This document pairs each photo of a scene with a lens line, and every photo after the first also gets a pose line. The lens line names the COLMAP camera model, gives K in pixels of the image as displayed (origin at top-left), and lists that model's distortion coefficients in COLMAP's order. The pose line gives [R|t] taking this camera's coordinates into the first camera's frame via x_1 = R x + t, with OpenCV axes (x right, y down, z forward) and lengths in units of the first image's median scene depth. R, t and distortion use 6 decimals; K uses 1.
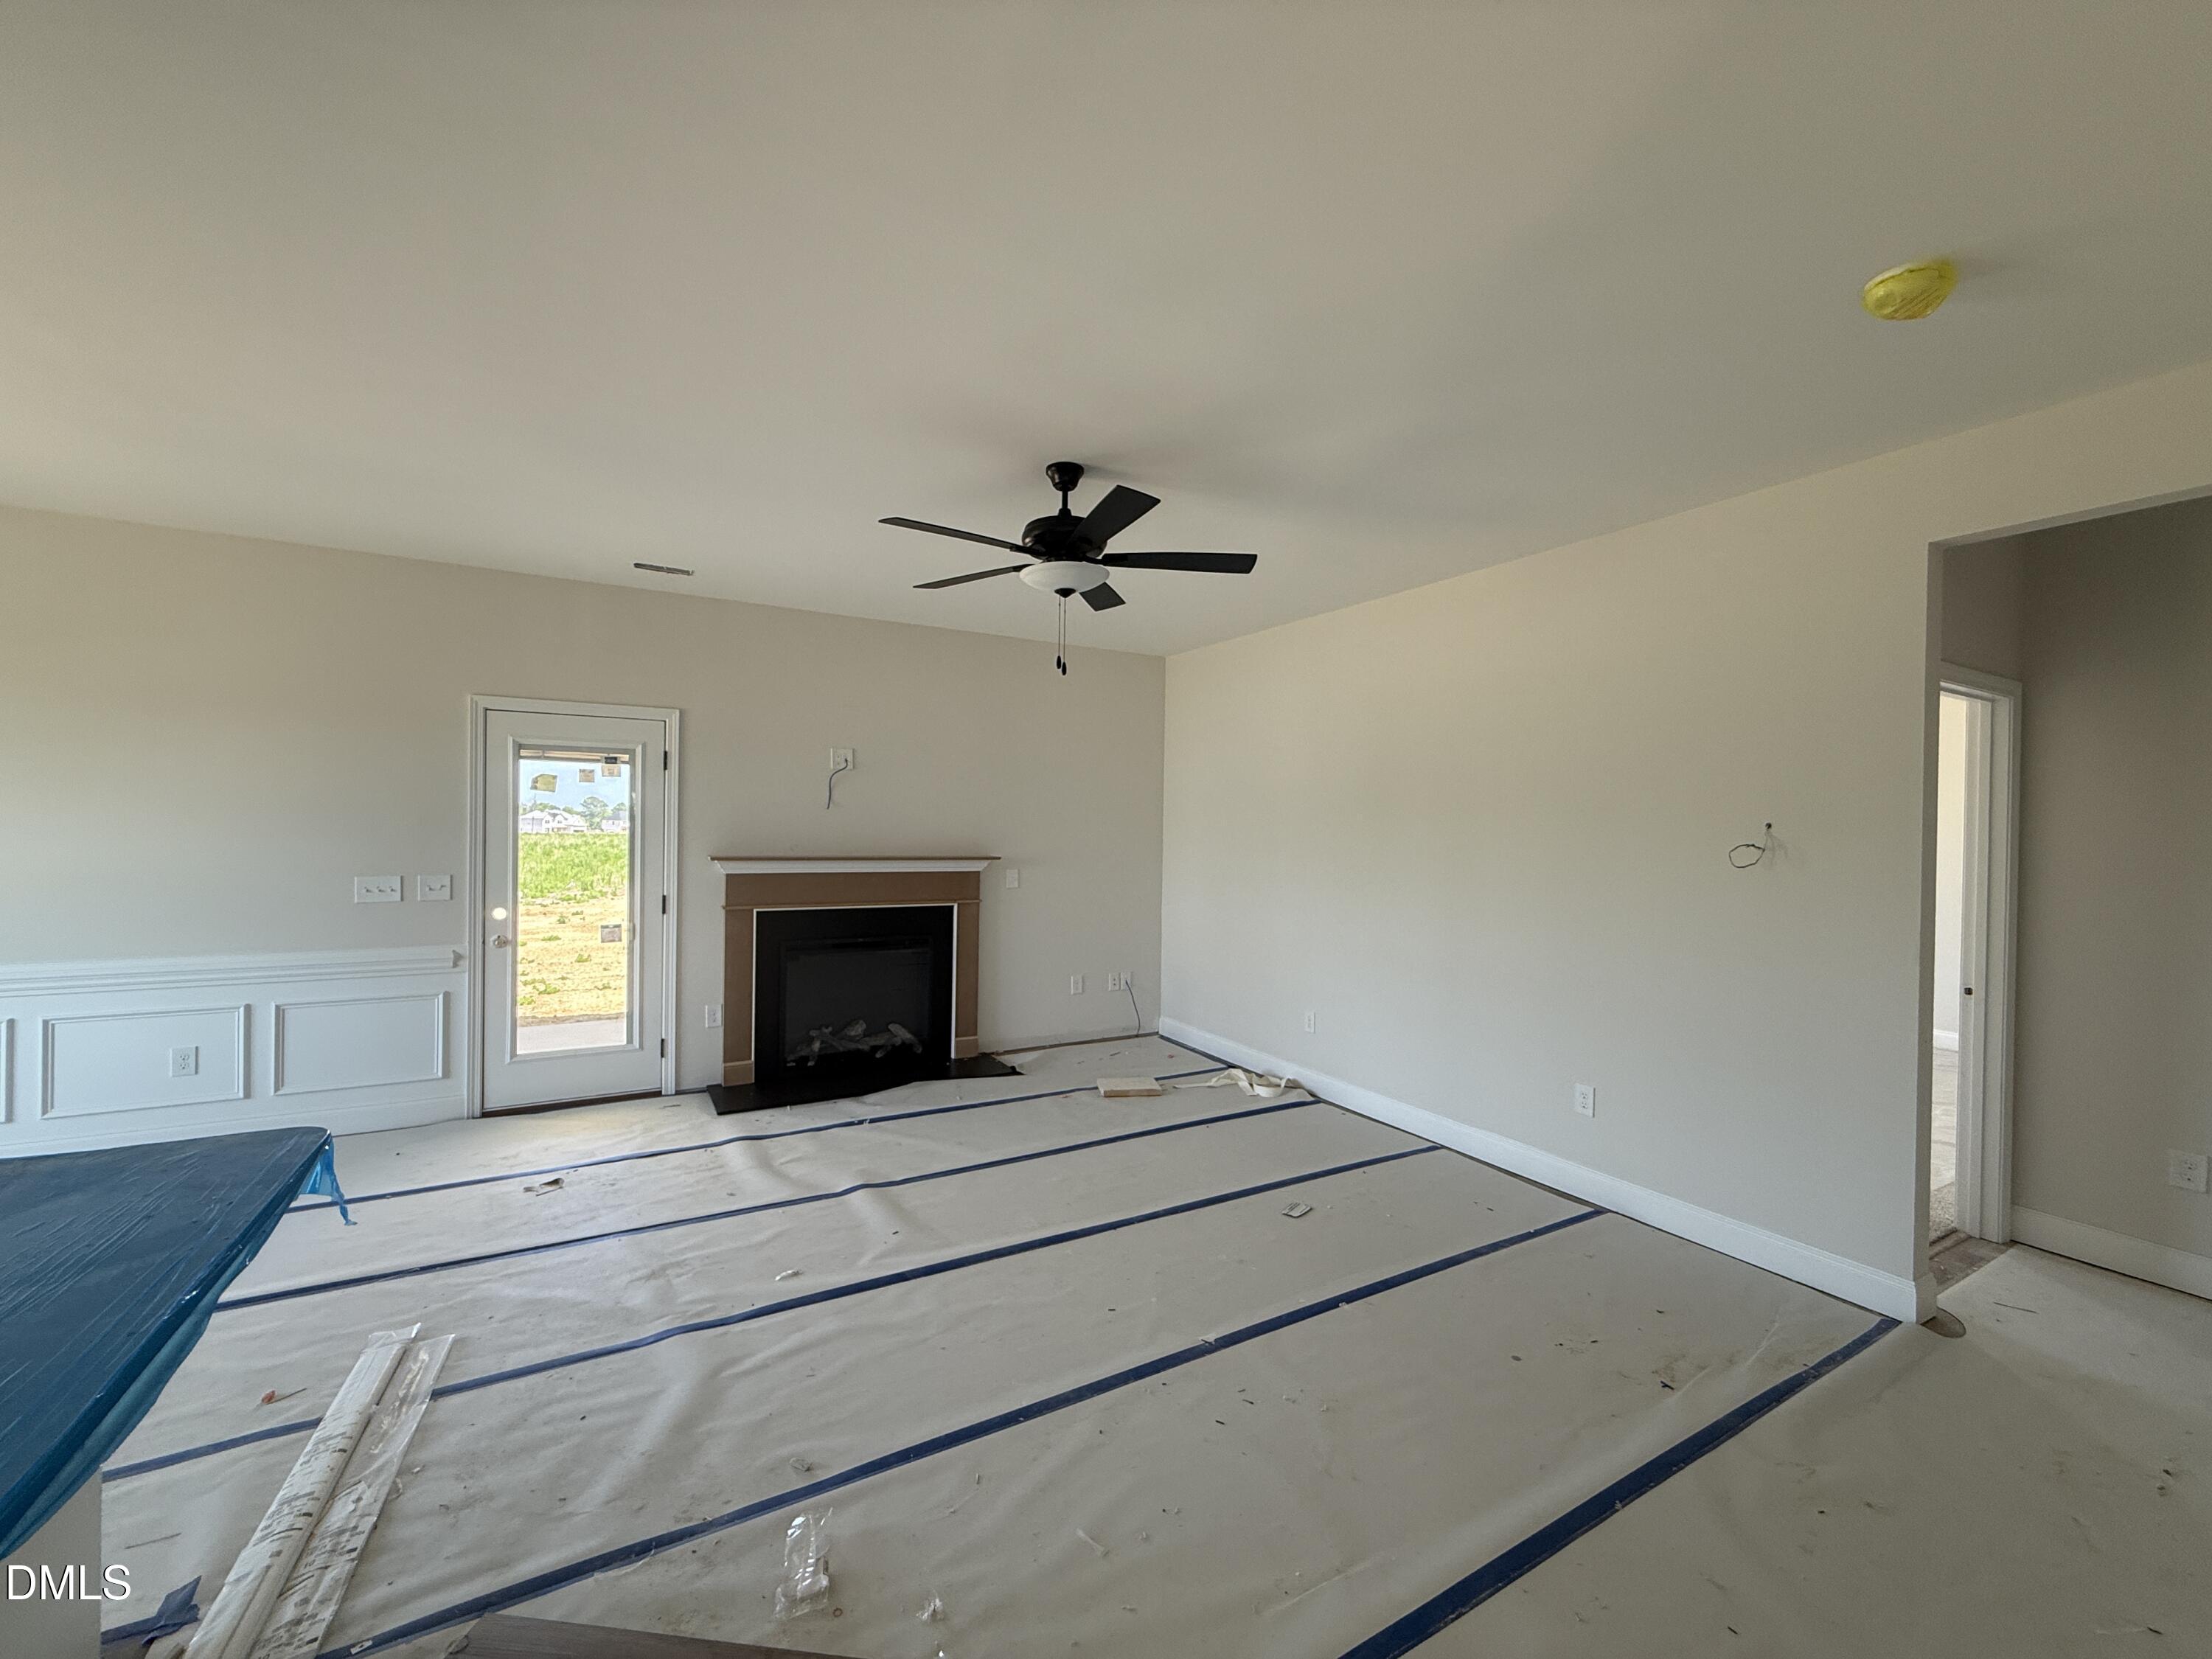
lens RADIAL K [[884.4, 0, 1099.2], [0, 884.4, 833.8], [0, 0, 1]] dist [0.008430, -0.000160]
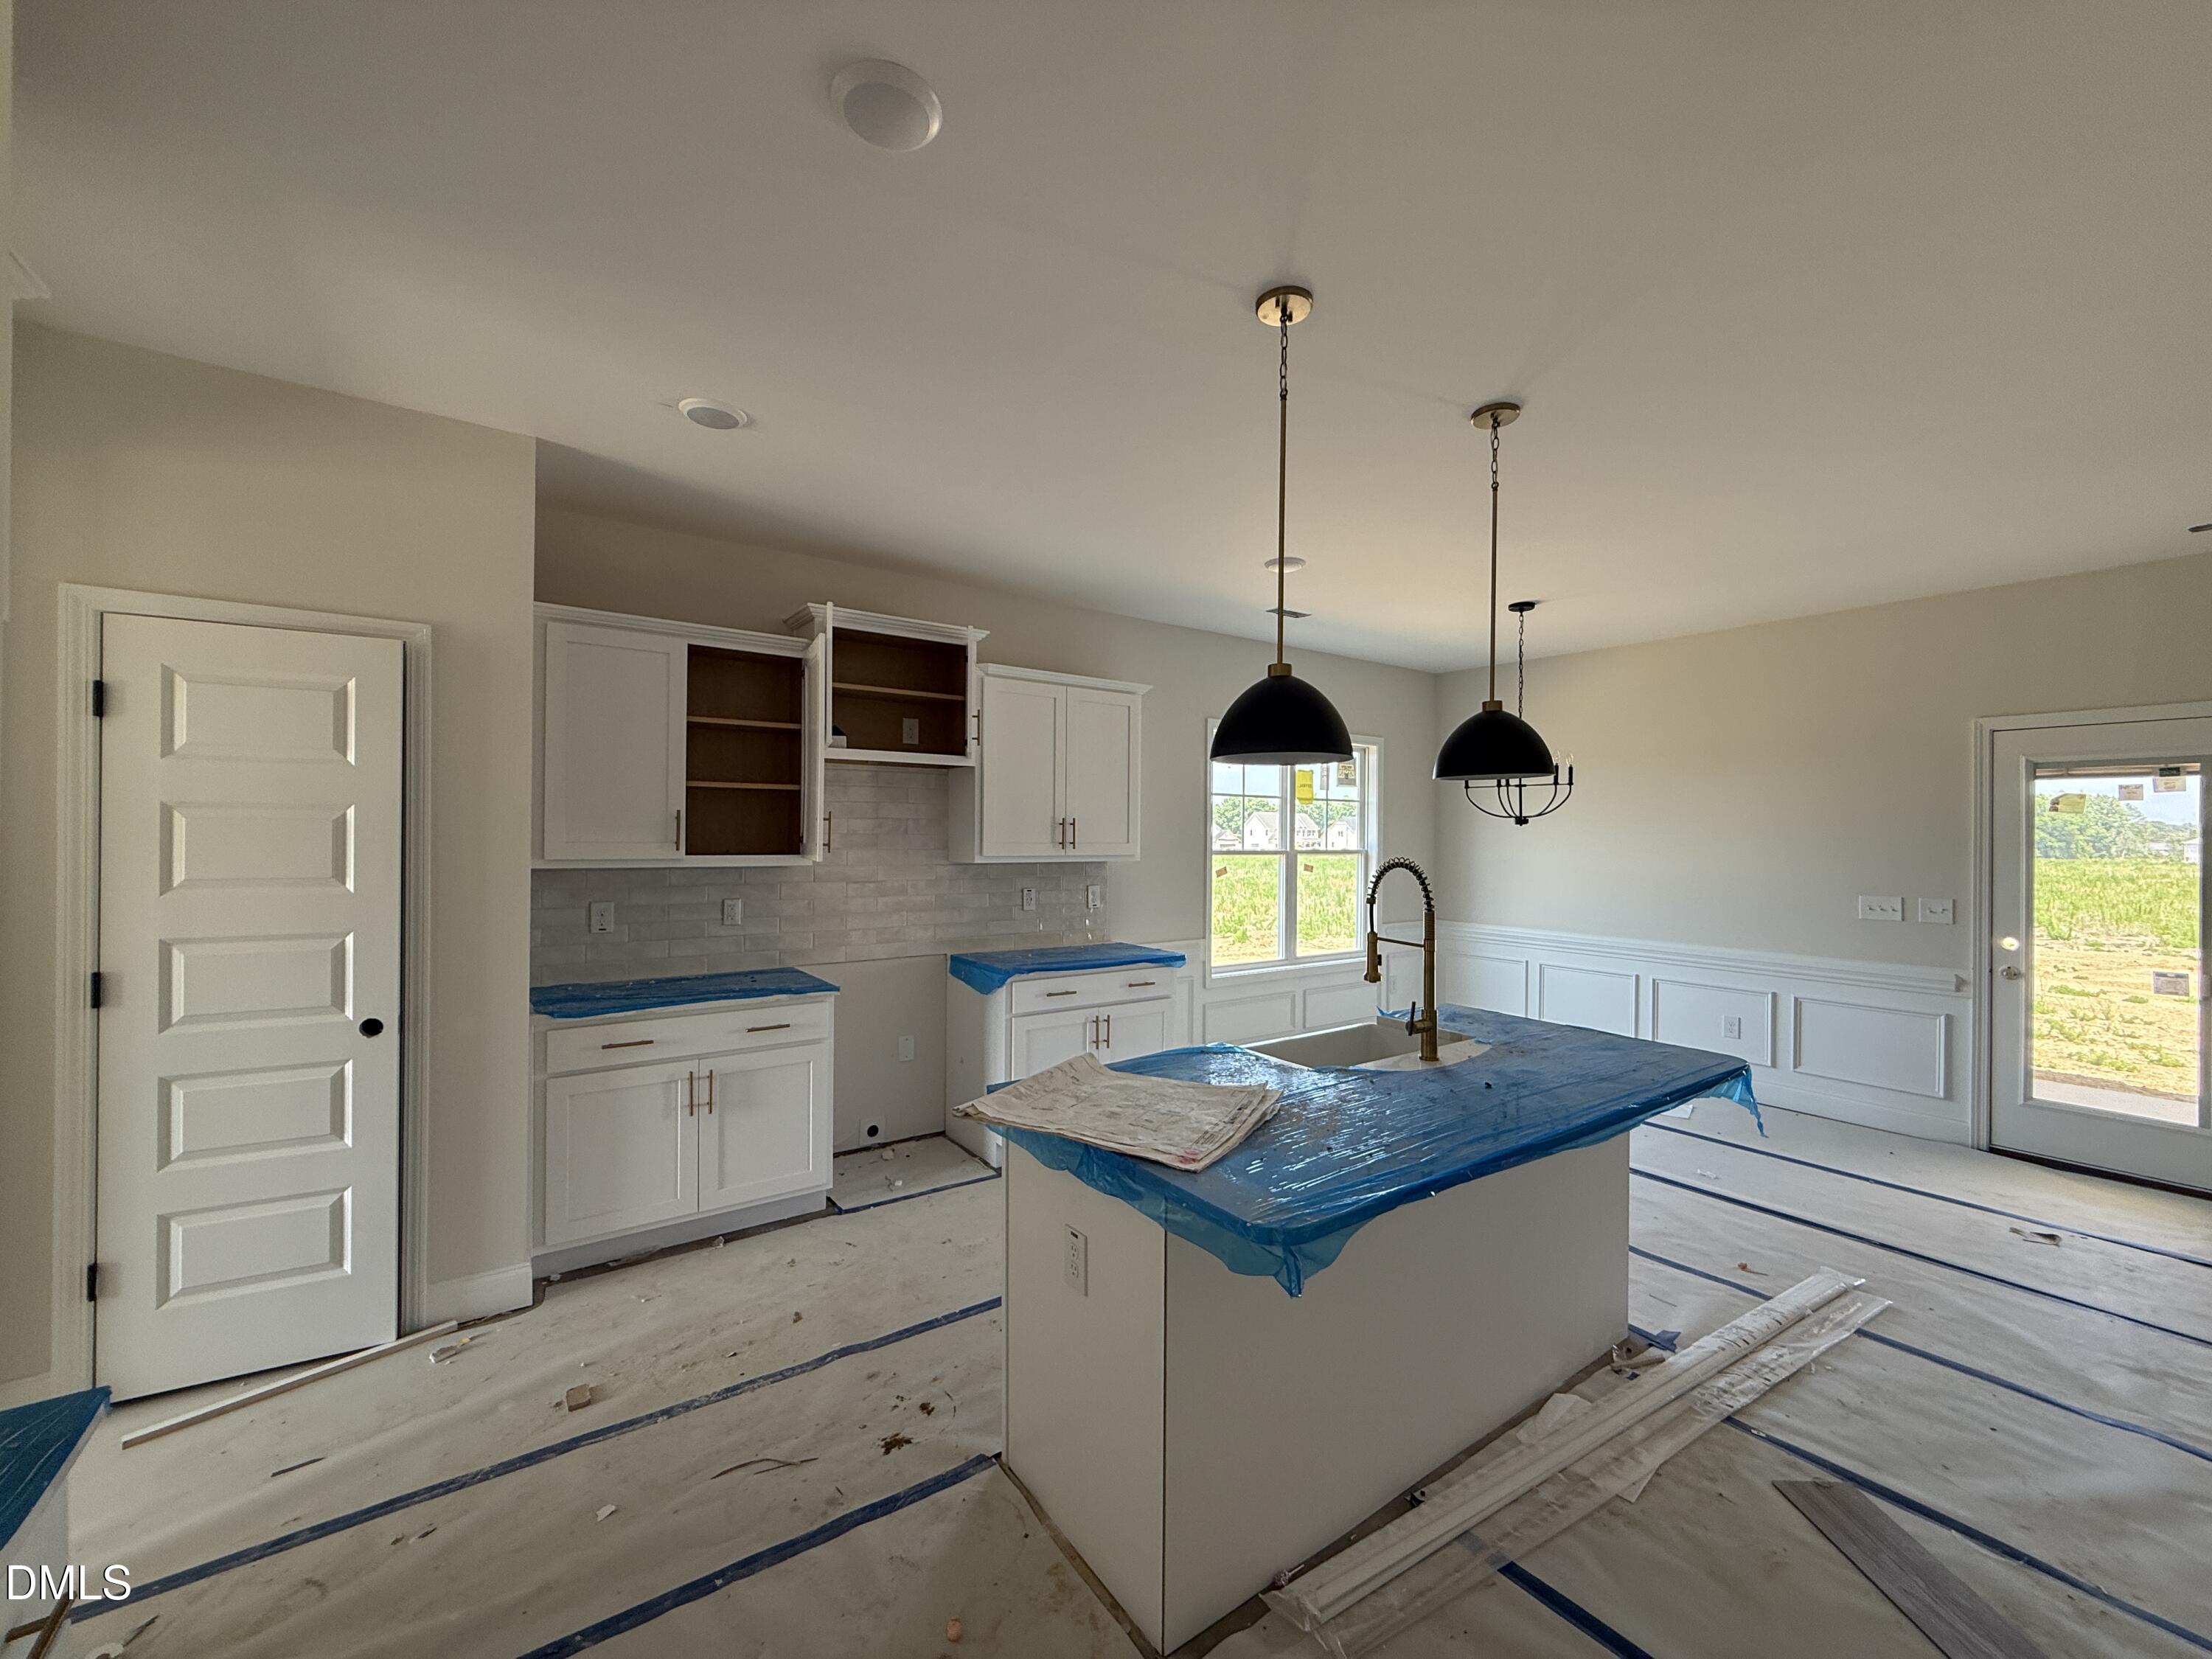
lens RADIAL K [[884.4, 0, 1099.2], [0, 884.4, 833.8], [0, 0, 1]] dist [0.008430, -0.000160]
pose [[0.101681, -0.015013, -0.994704, 0.257237], [-0.016854, 0.999717, -0.016811, 0.007499], [0.994674, 0.018474, 0.101400, -0.099607]]
